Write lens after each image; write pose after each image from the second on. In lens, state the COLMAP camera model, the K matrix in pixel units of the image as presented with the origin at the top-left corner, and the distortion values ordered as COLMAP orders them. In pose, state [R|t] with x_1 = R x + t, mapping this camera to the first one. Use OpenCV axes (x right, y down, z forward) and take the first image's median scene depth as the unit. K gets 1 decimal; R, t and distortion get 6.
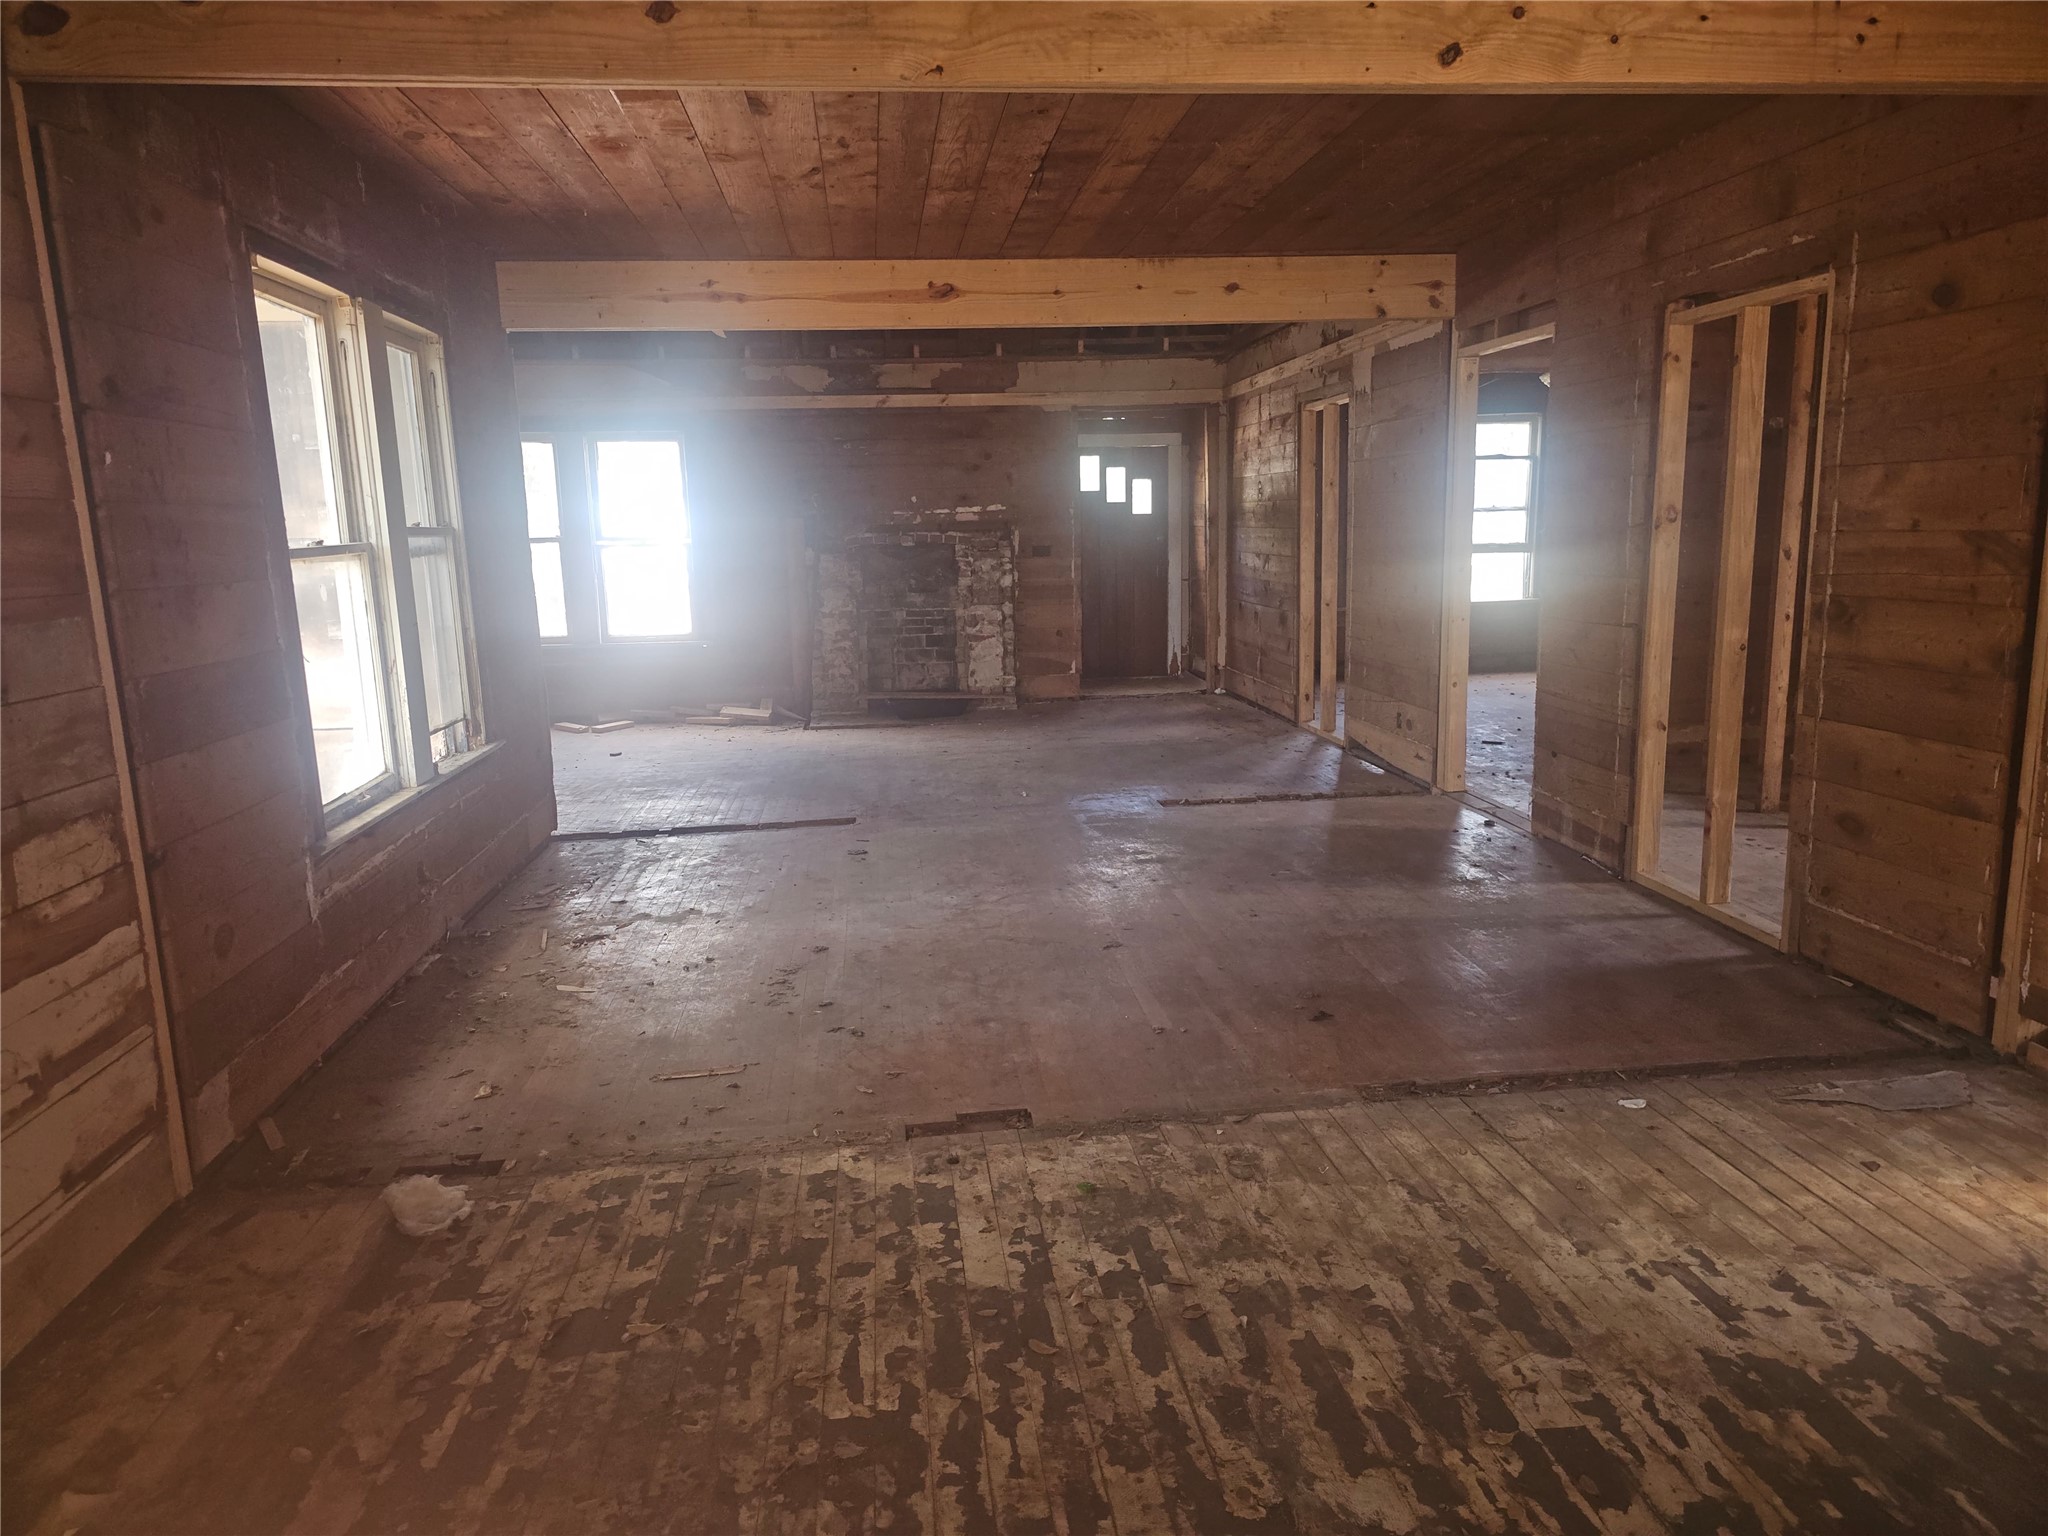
lens RADIAL K [[1339.5, 0, 1028.0], [0, 1339.5, 766.2], [0, 0, 1]] dist [0.053023, -0.044690]
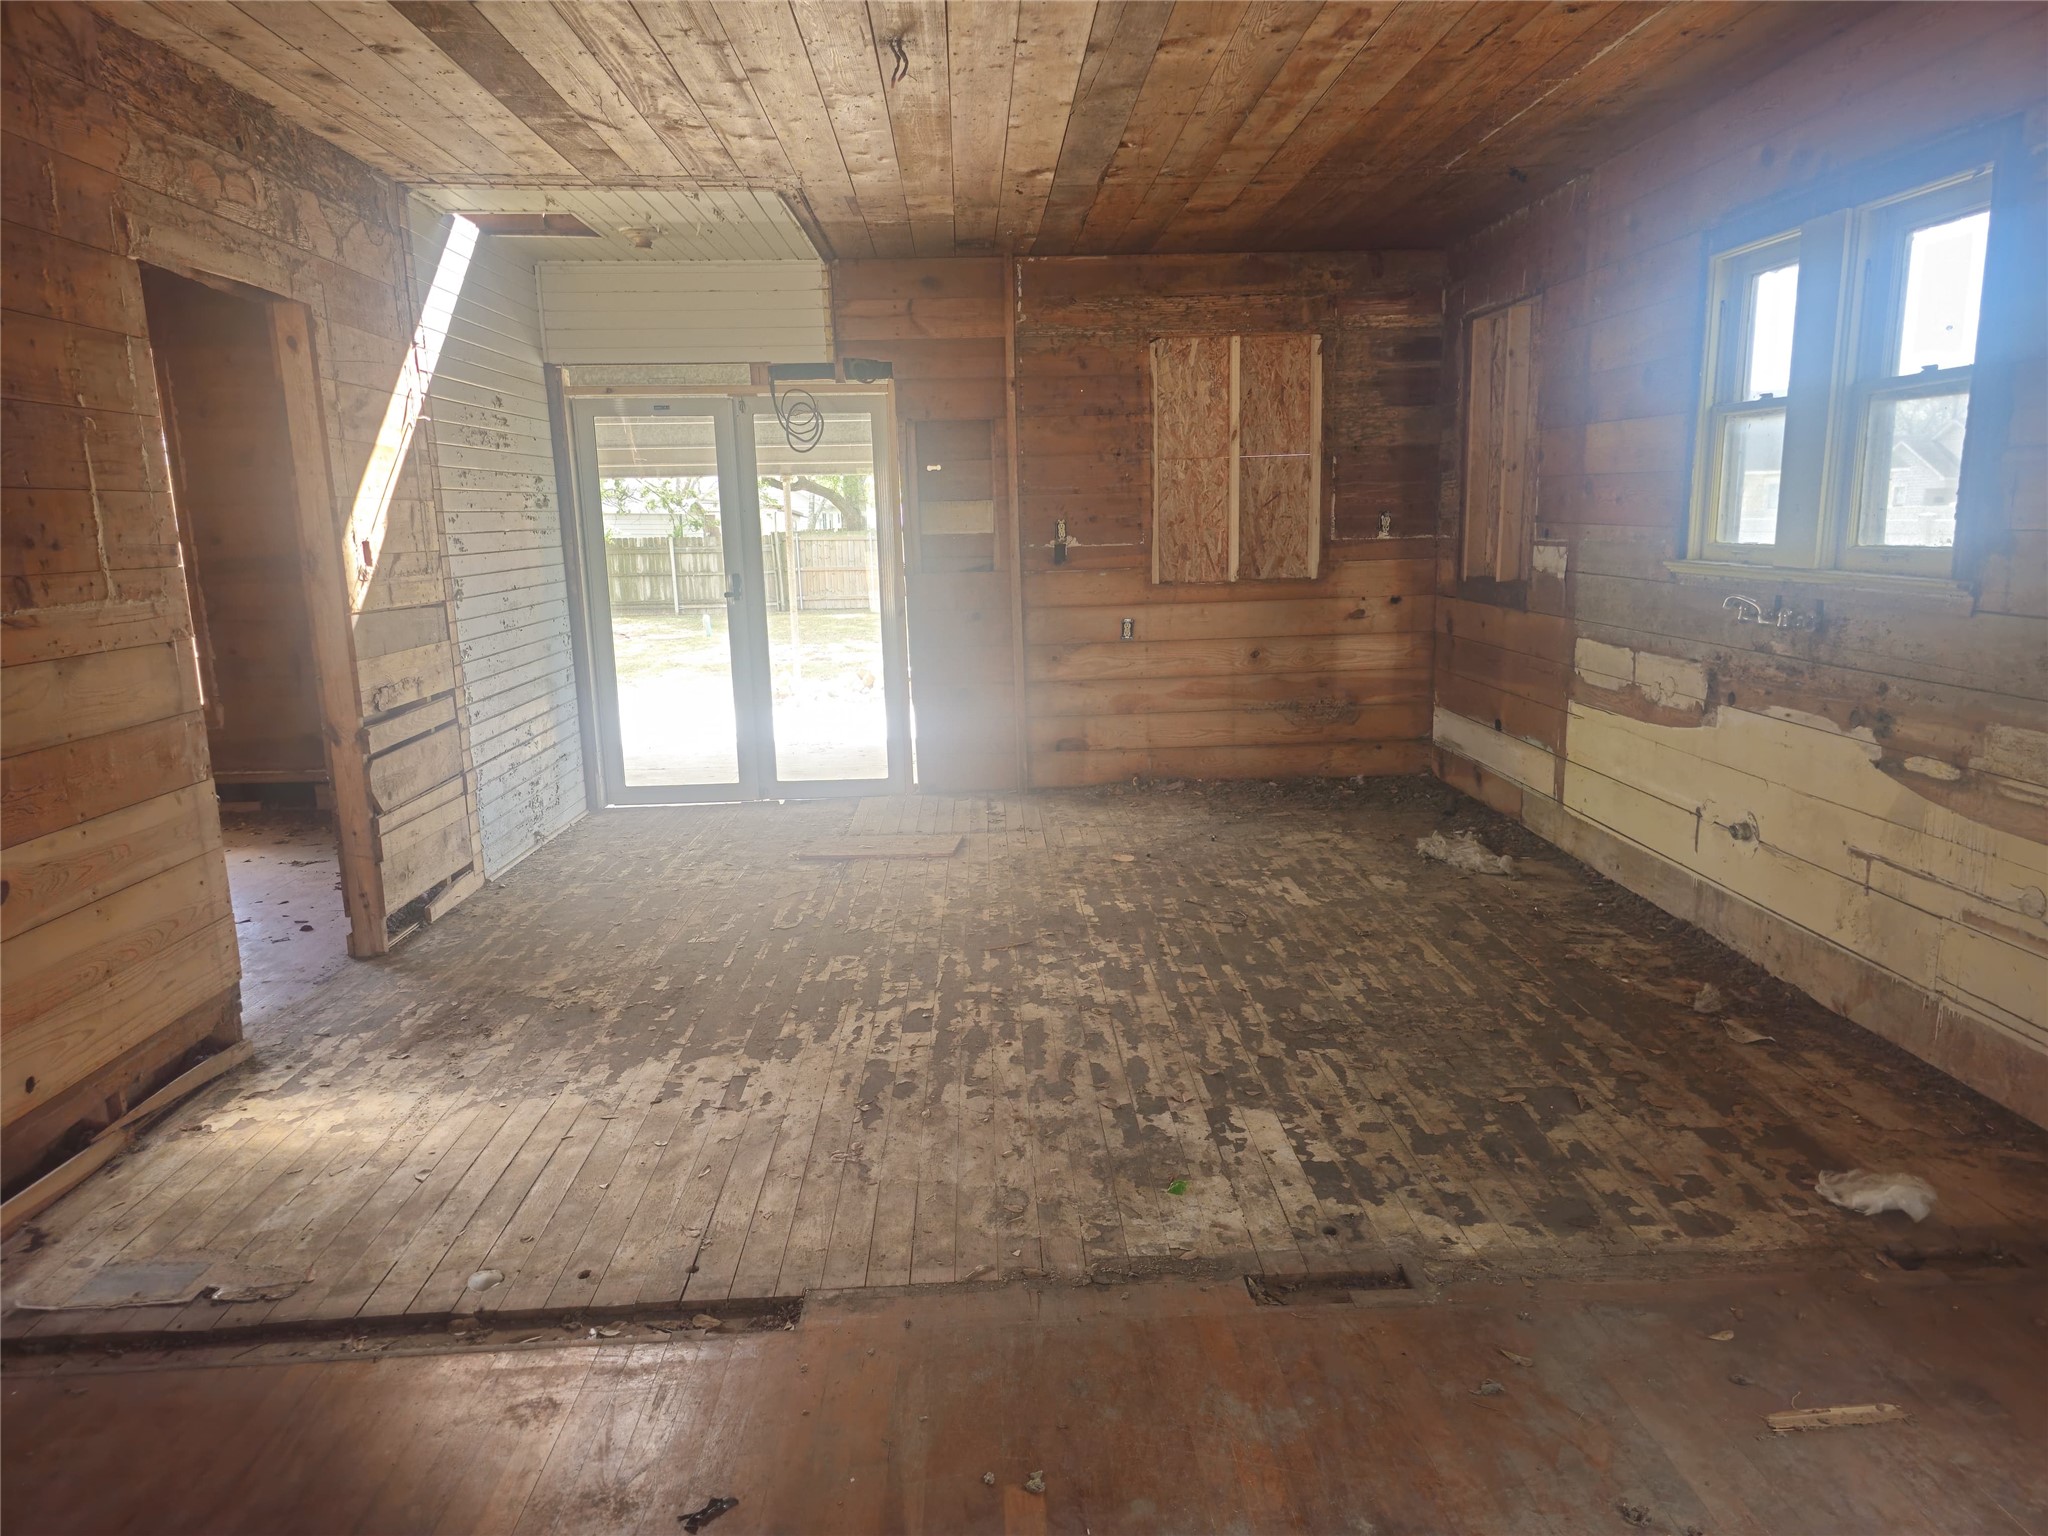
lens RADIAL K [[1359.9, 0, 1037.3], [0, 1359.9, 790.2], [0, 0, 1]] dist [0.064289, -0.056318]
pose [[-0.996558, 0.035006, 0.075146, 0.067534], [0.060023, 0.929930, 0.362805, -0.365438], [-0.057180, 0.366066, -0.928830, 2.037662]]
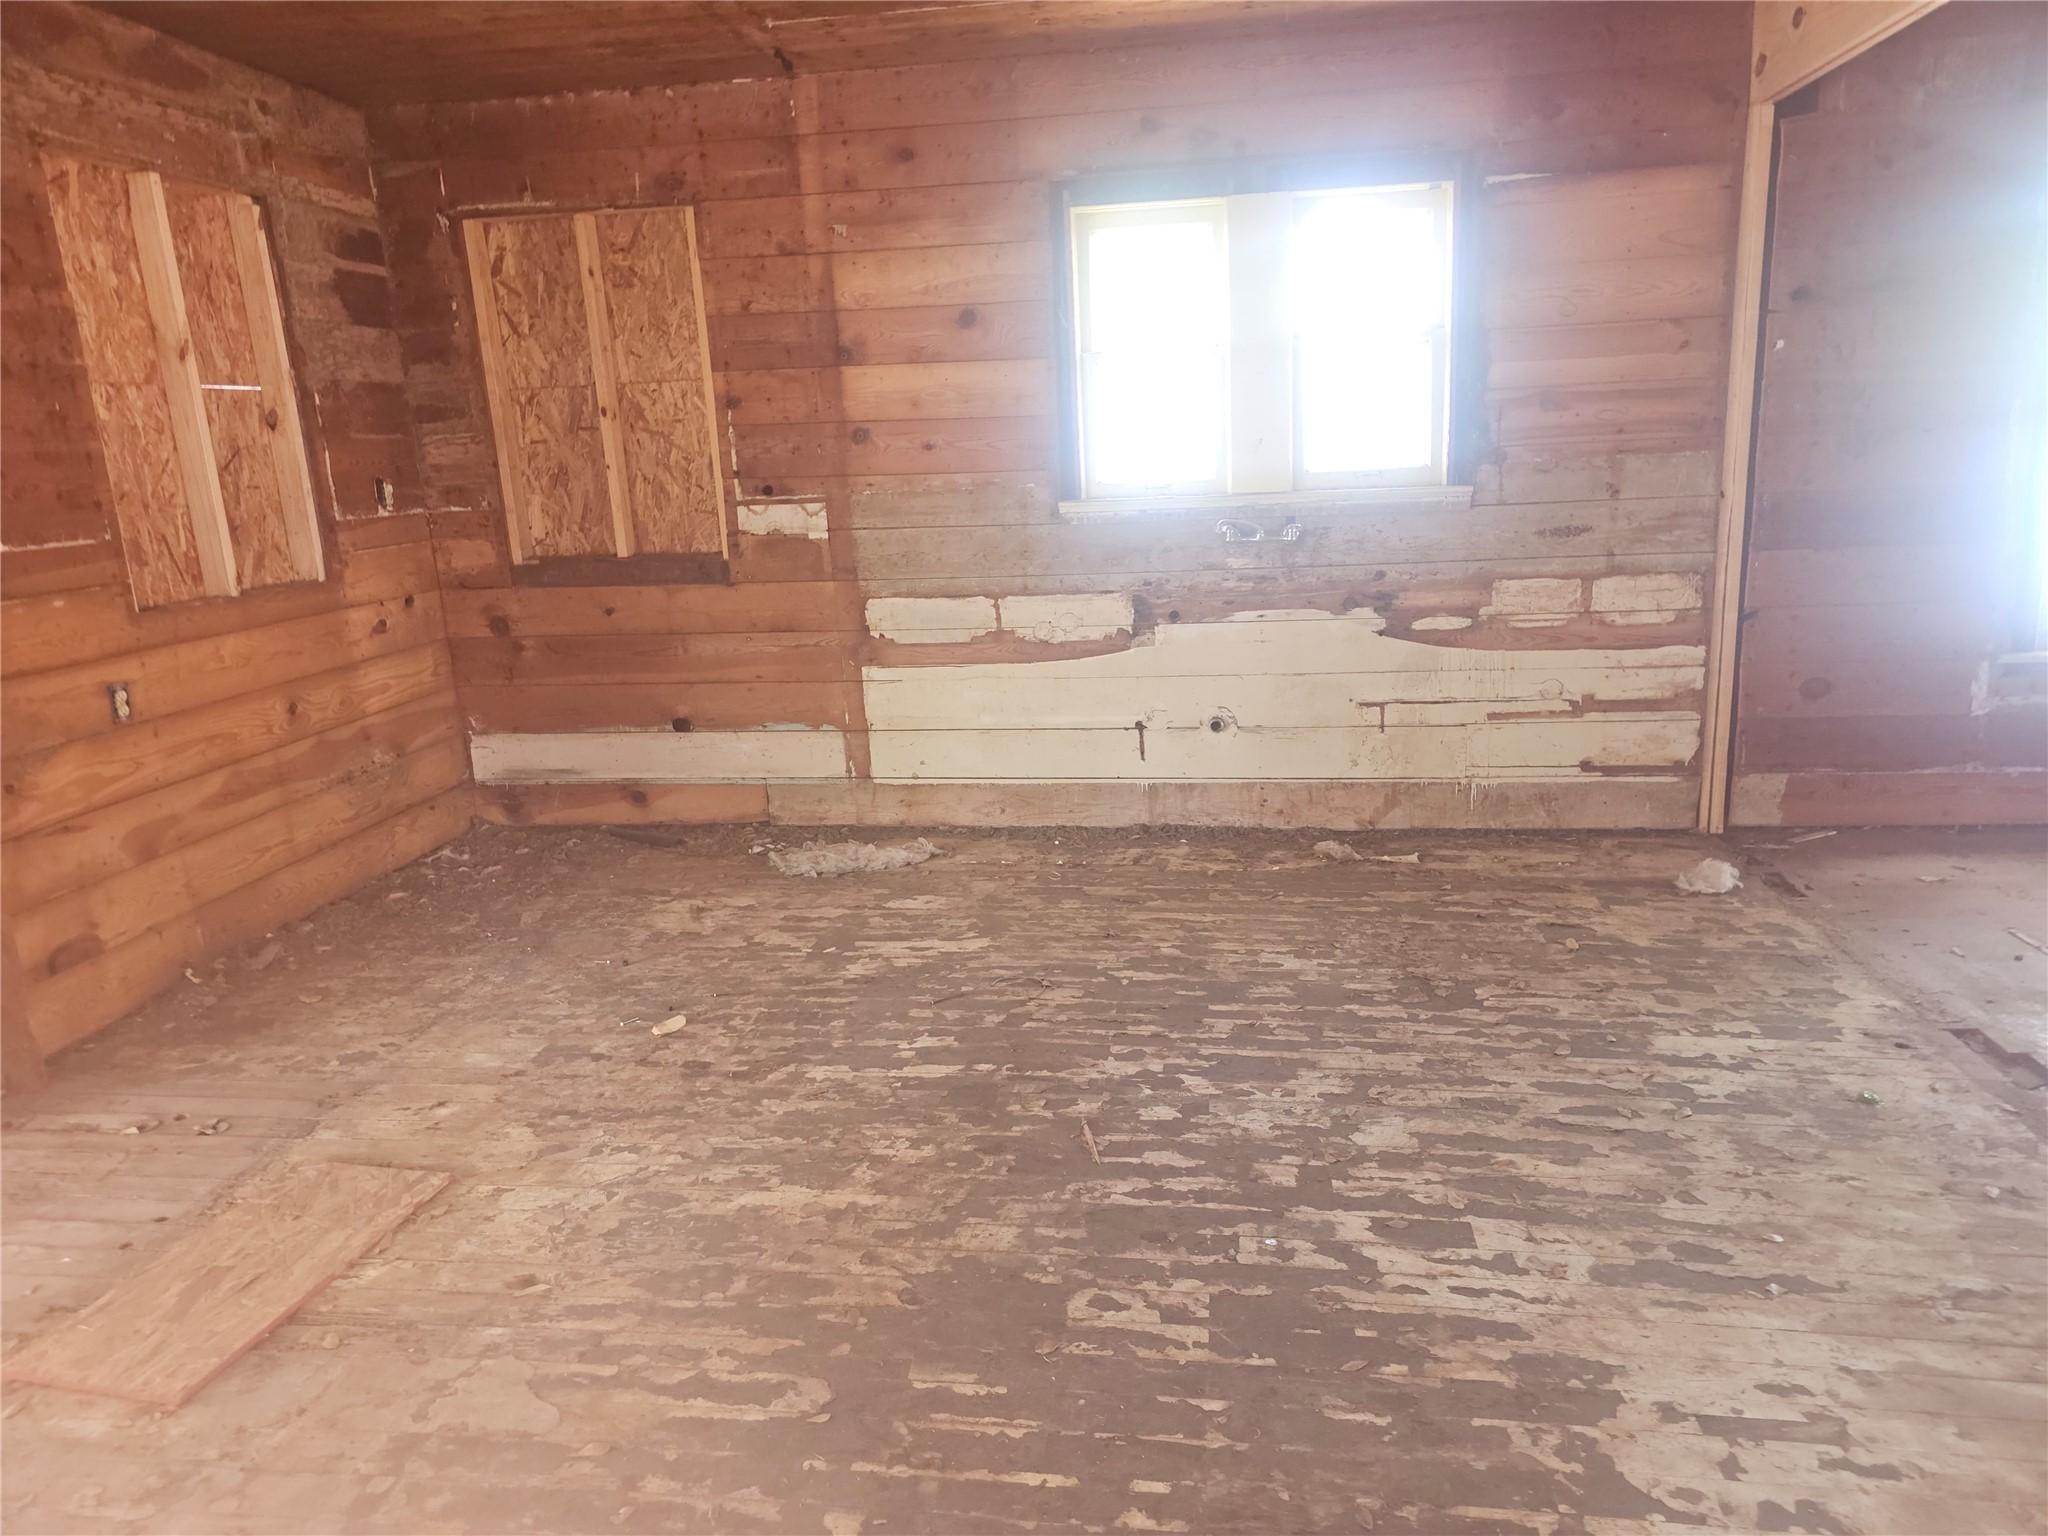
lens RADIAL K [[1339.5, 0, 1028.0], [0, 1339.5, 766.2], [0, 0, 1]] dist [0.053023, -0.044690]
pose [[-0.244577, 0.265934, -0.932449, 1.154250], [-0.117808, 0.946380, 0.300808, -0.150421], [0.962446, 0.183421, -0.200134, 0.633172]]
